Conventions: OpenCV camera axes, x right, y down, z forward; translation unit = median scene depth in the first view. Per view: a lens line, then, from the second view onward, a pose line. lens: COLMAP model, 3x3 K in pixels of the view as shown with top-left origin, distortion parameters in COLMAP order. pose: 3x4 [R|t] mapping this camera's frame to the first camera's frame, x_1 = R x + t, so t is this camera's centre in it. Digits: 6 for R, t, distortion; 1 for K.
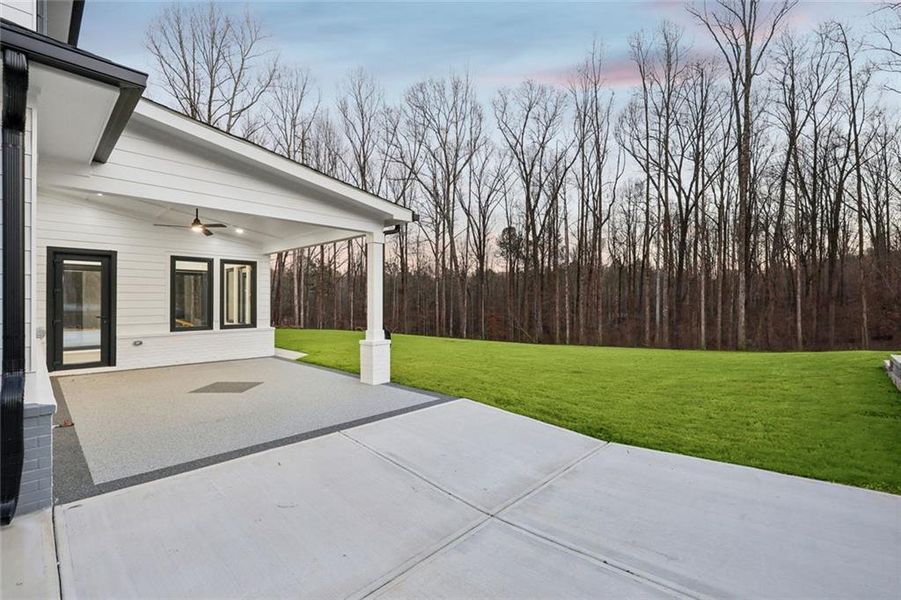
lens RADIAL K [[398.0, 0, 450.5], [0, 398.0, 300.0], [0, 0, 1]] dist [-0.000461, 0.000293]
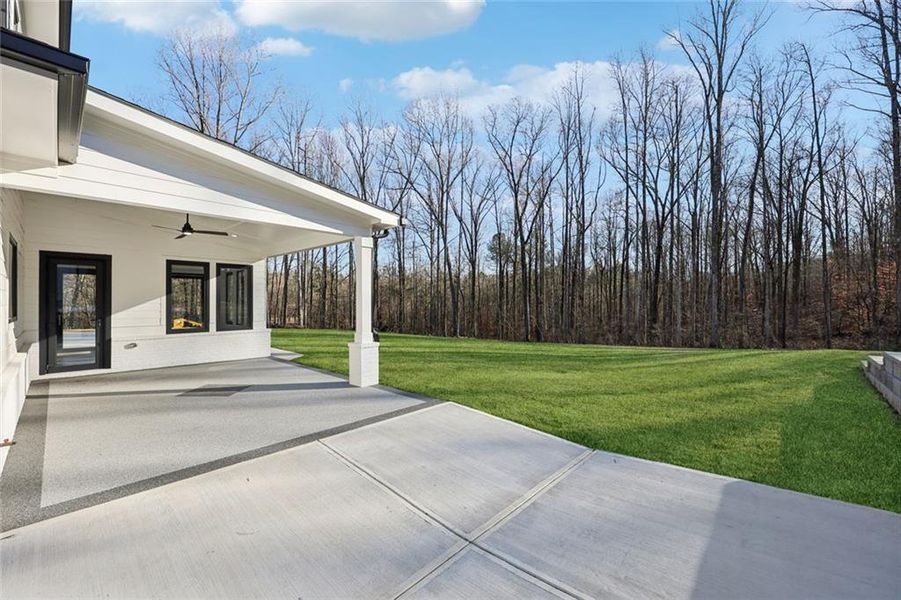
lens RADIAL K [[366.9, 0, 448.8], [0, 366.9, 296.9], [0, 0, 1]] dist [0.000131, -0.000037]
pose [[0.999966, -0.002338, 0.007947, 0.004103], [0.002417, 0.999948, -0.009946, -0.001138], [-0.007923, 0.009965, 0.999919, 0.012491]]
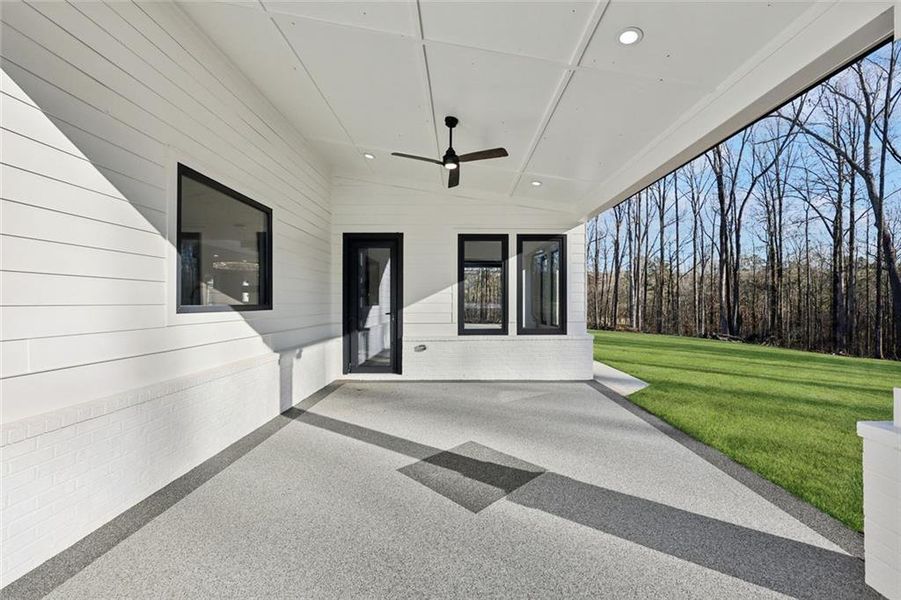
lens RADIAL K [[373.3, 0, 468.4], [0, 373.3, 302.2], [0, 0, 1]] dist [-0.000269, -0.000094]
pose [[0.705813, -0.000046, -0.708398, -0.047143], [0.001181, 0.999999, 0.001112, 0.004144], [0.708397, -0.001621, 0.705812, 0.128537]]
